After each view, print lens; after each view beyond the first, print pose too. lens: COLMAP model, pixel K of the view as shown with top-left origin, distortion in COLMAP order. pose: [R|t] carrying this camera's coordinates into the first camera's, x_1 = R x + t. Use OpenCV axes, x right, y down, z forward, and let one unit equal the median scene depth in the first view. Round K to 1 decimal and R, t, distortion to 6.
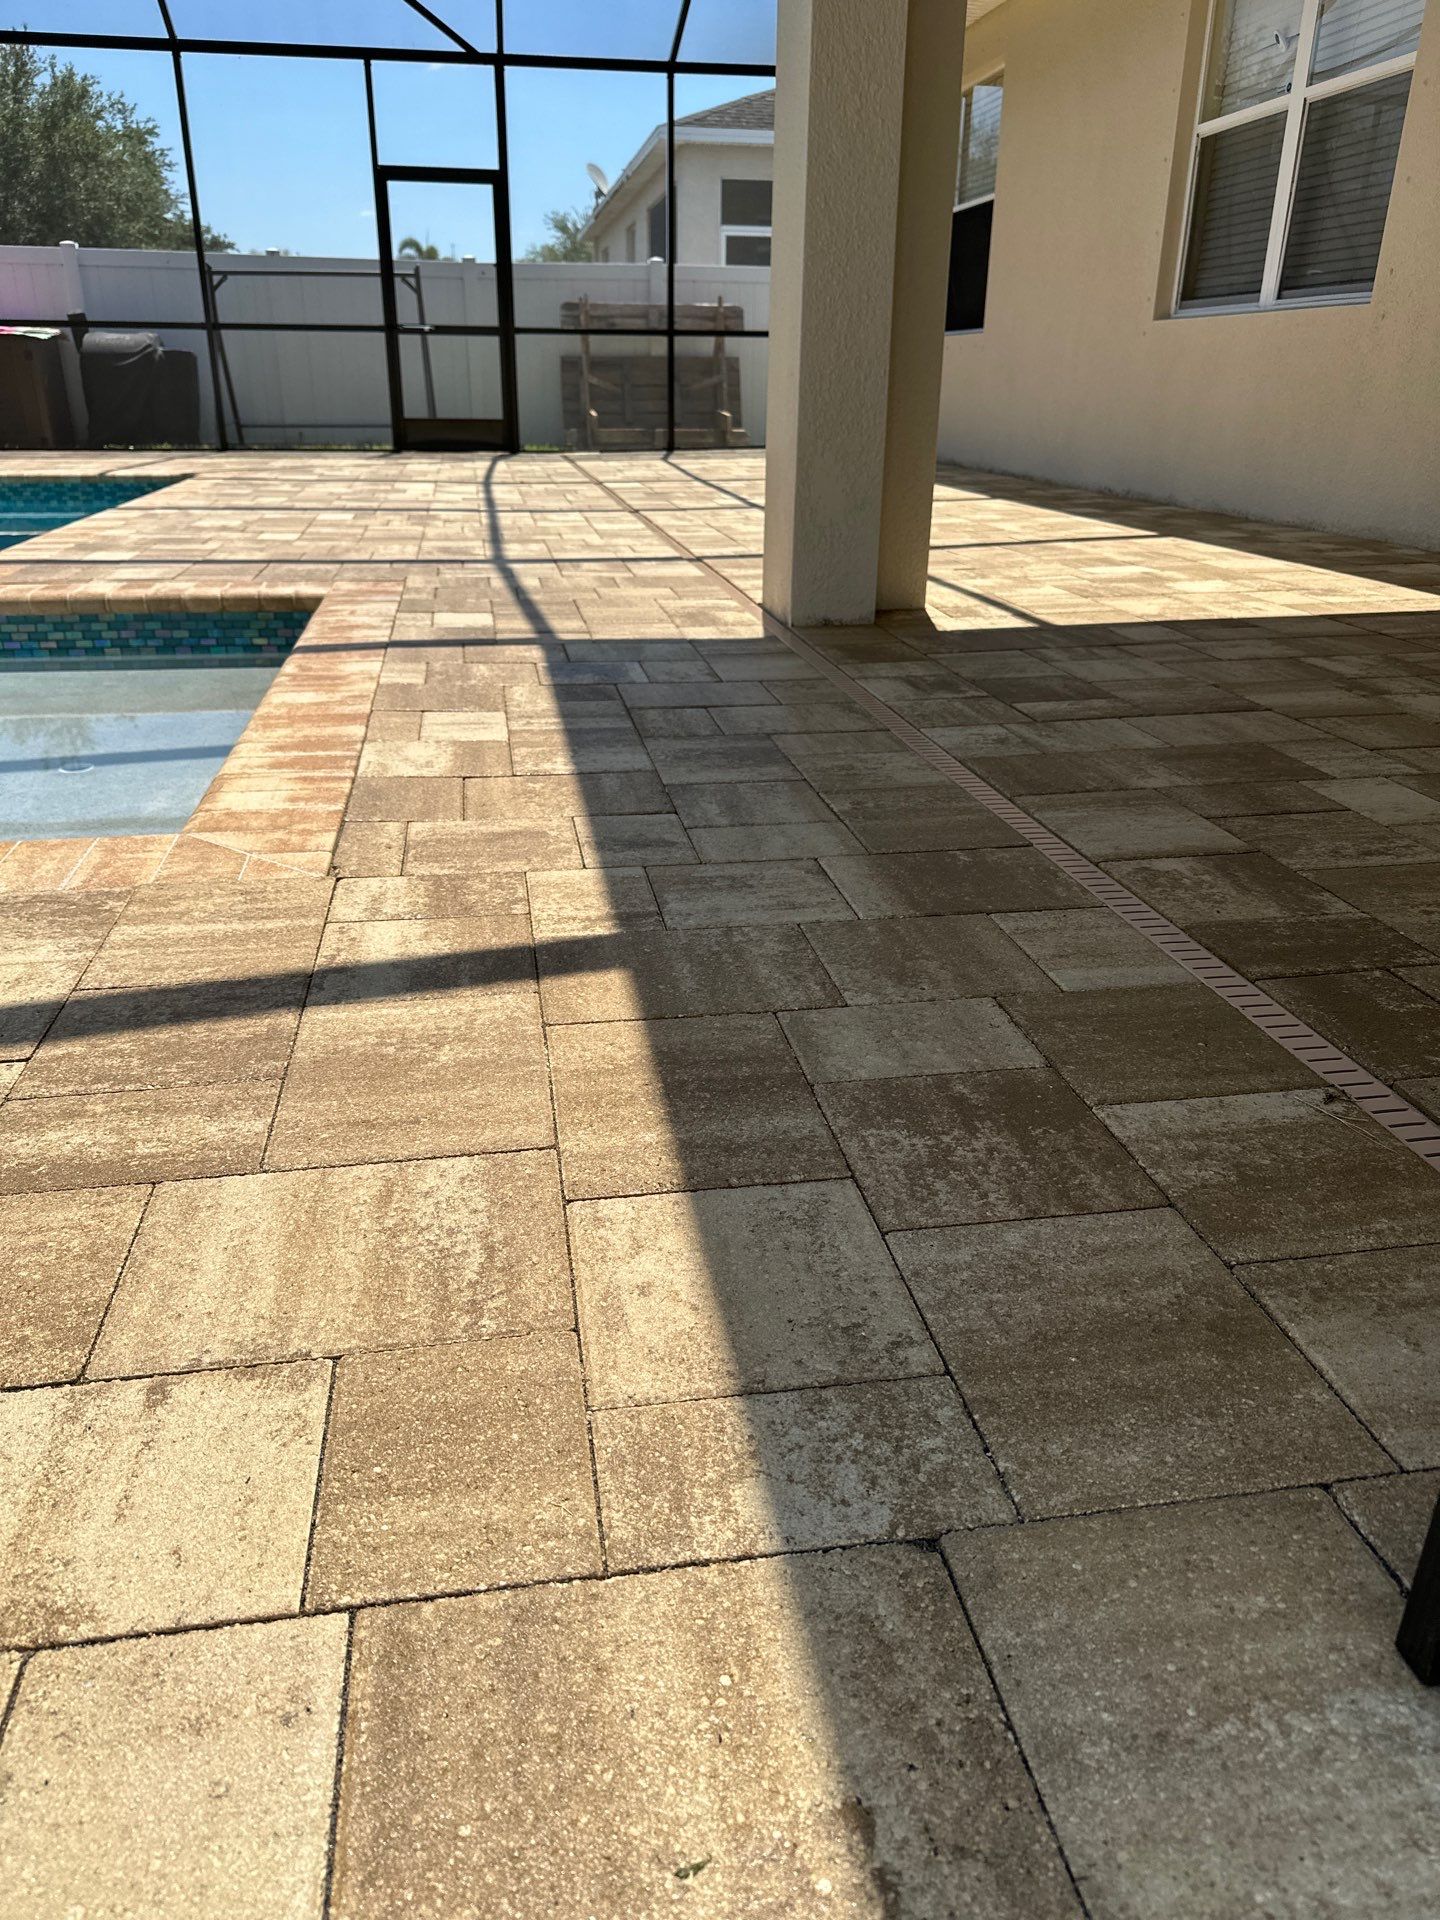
lens RADIAL K [[1372.4, 0, 715.1], [0, 1372.4, 915.1], [0, 0, 1]] dist [0.046935, -0.006253]
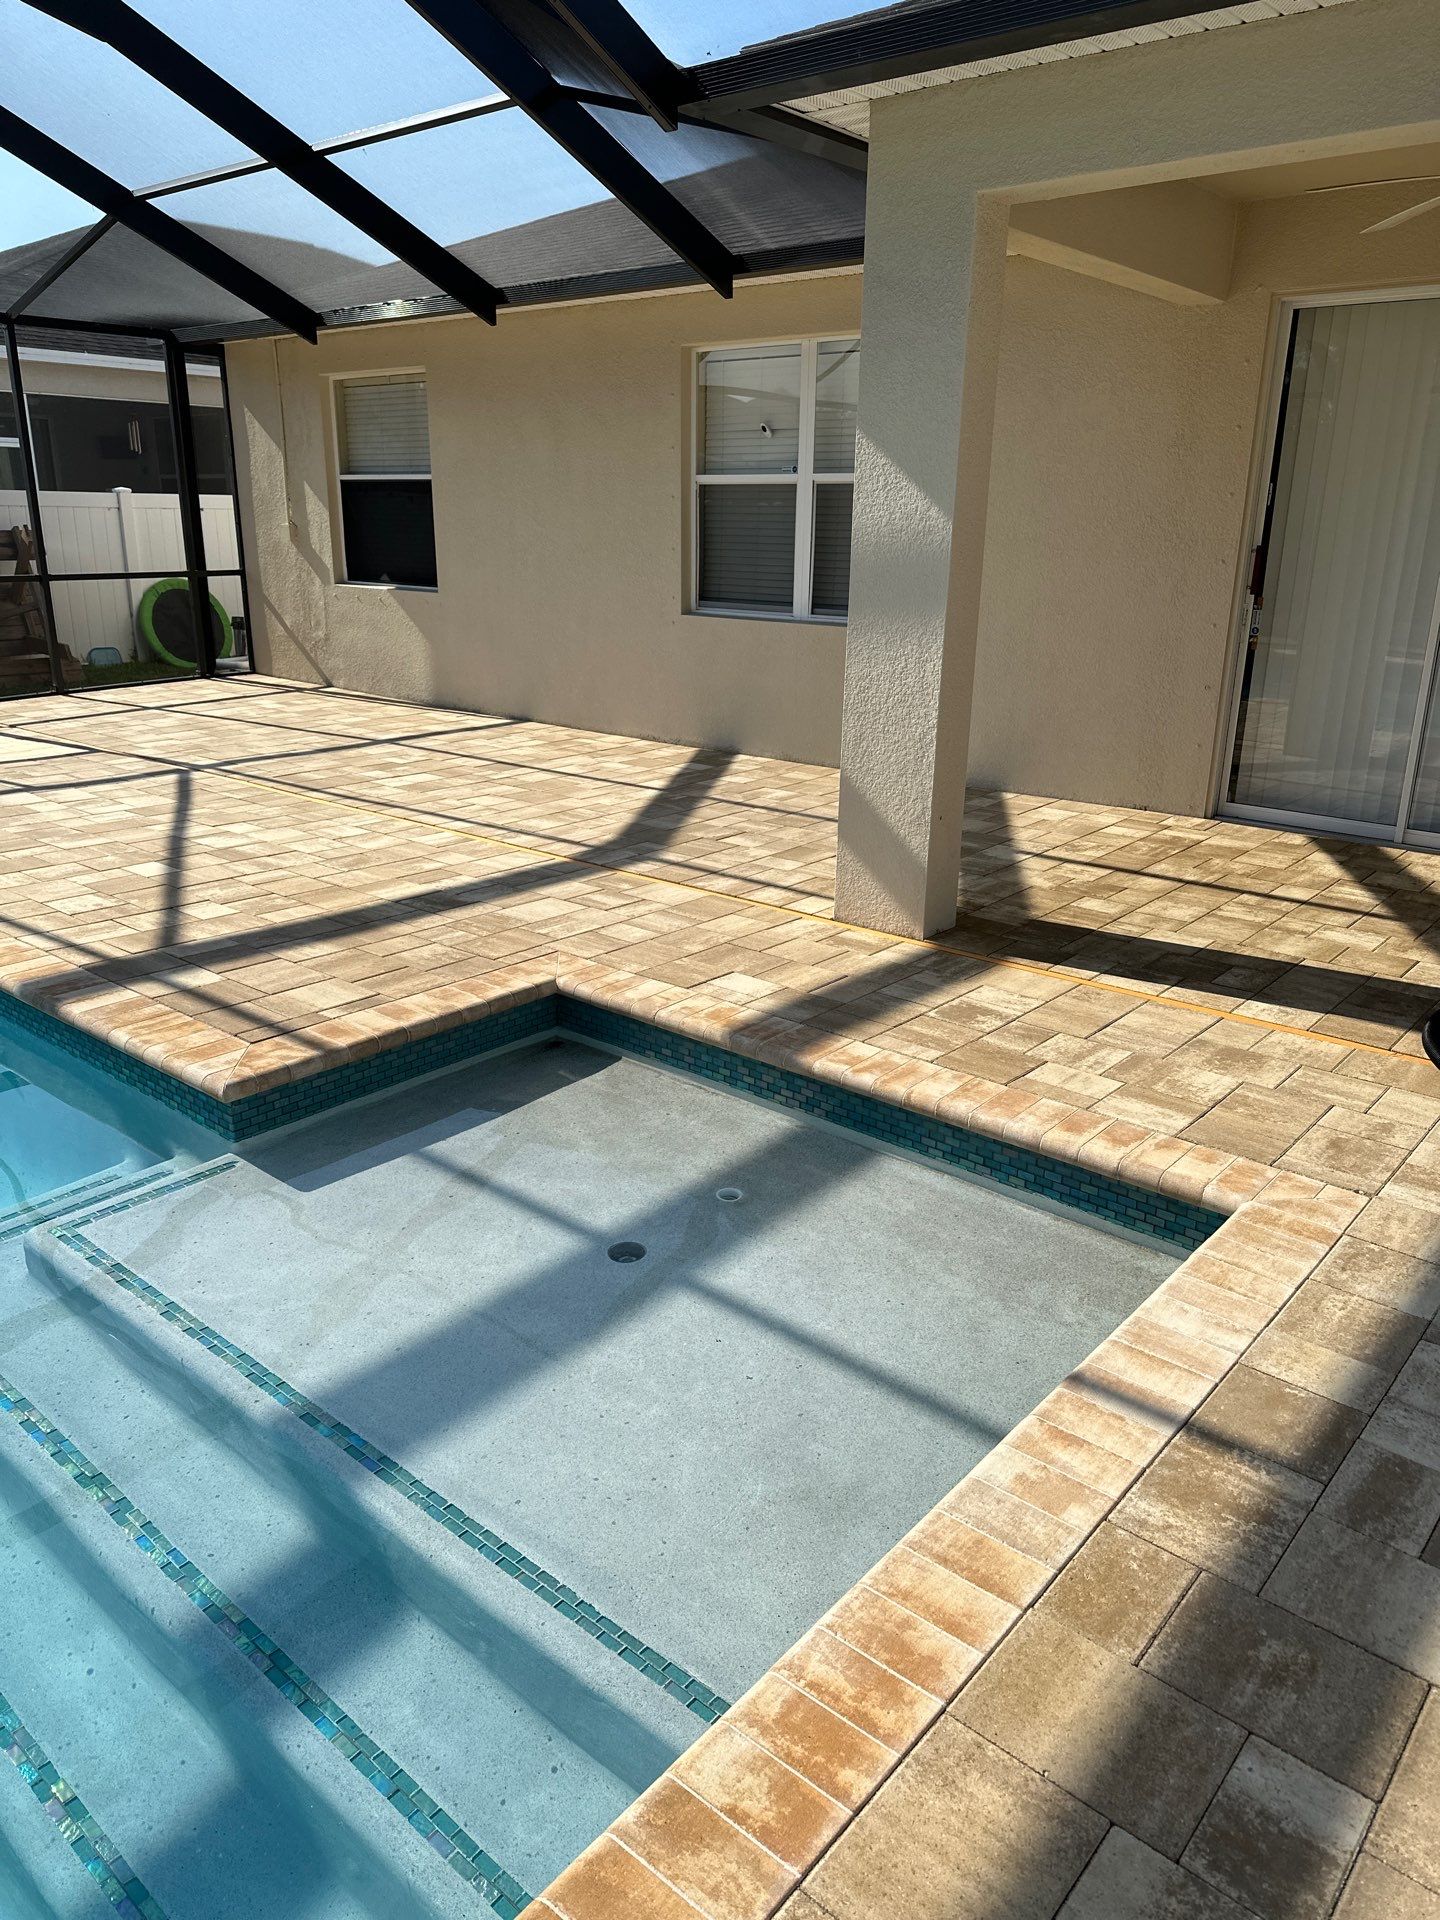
lens RADIAL K [[1346.6, 0, 720.0], [0, 1346.6, 960.0], [0, 0, 1]] dist [0.115973, -0.129973]
pose [[0.762581, -0.198392, 0.615720, -0.571793], [0.228733, 0.973020, 0.030228, -0.167120], [-0.605105, 0.117784, 0.787385, 0.026438]]
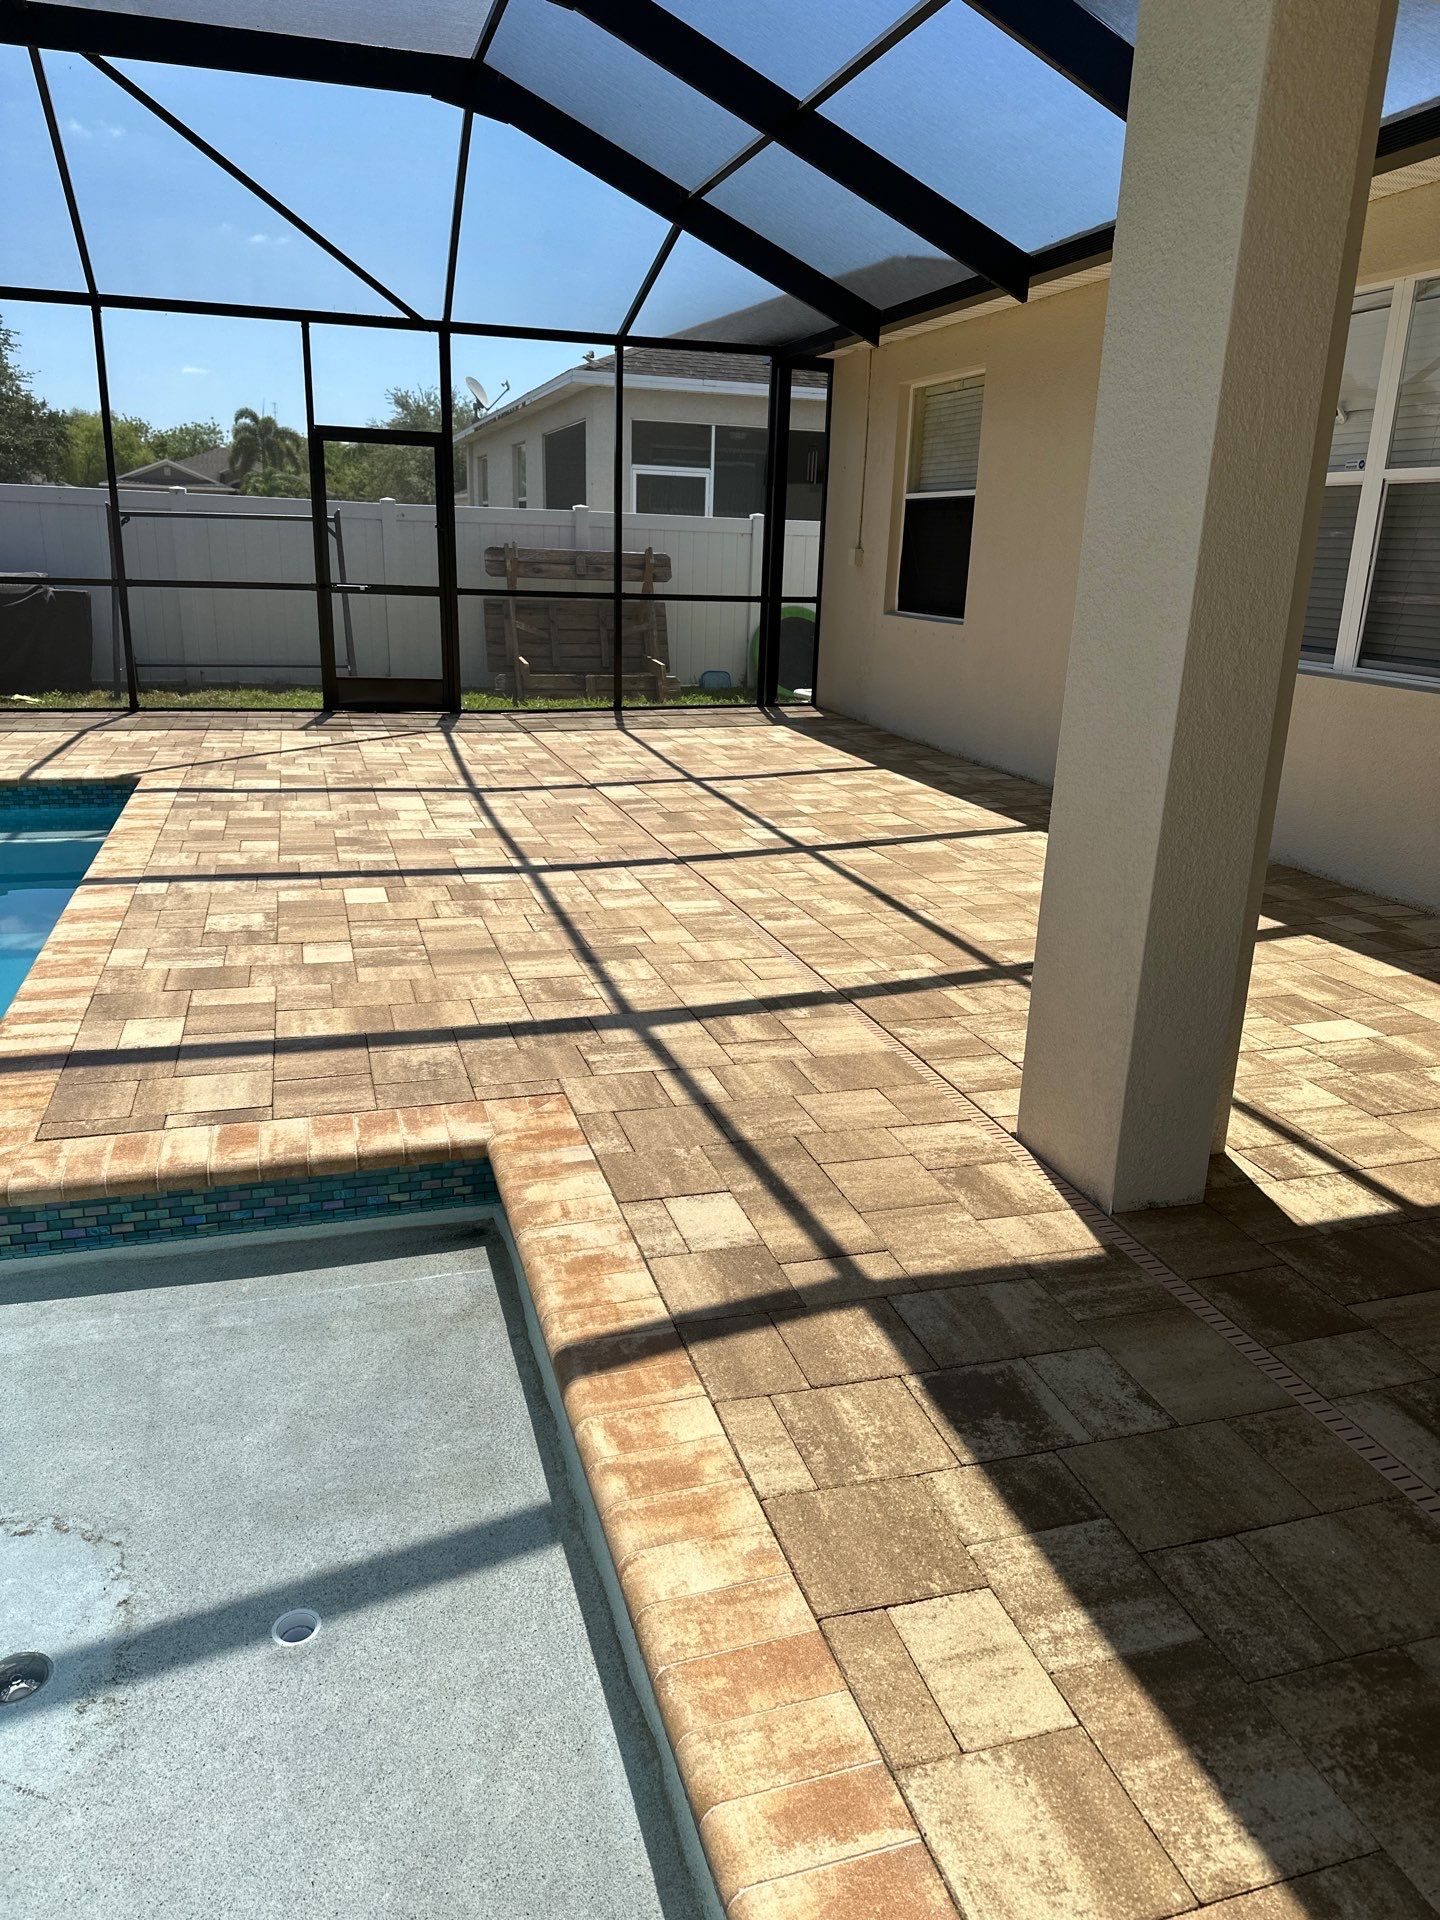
lens RADIAL K [[1328.5, 0, 720.9], [0, 1328.5, 944.7], [0, 0, 1]] dist [0.104554, -0.120415]
pose [[0.991183, -0.015023, 0.131643, -0.164902], [0.025350, 0.996699, -0.077125, -0.187349], [-0.130049, 0.079782, 0.988292, 0.139859]]
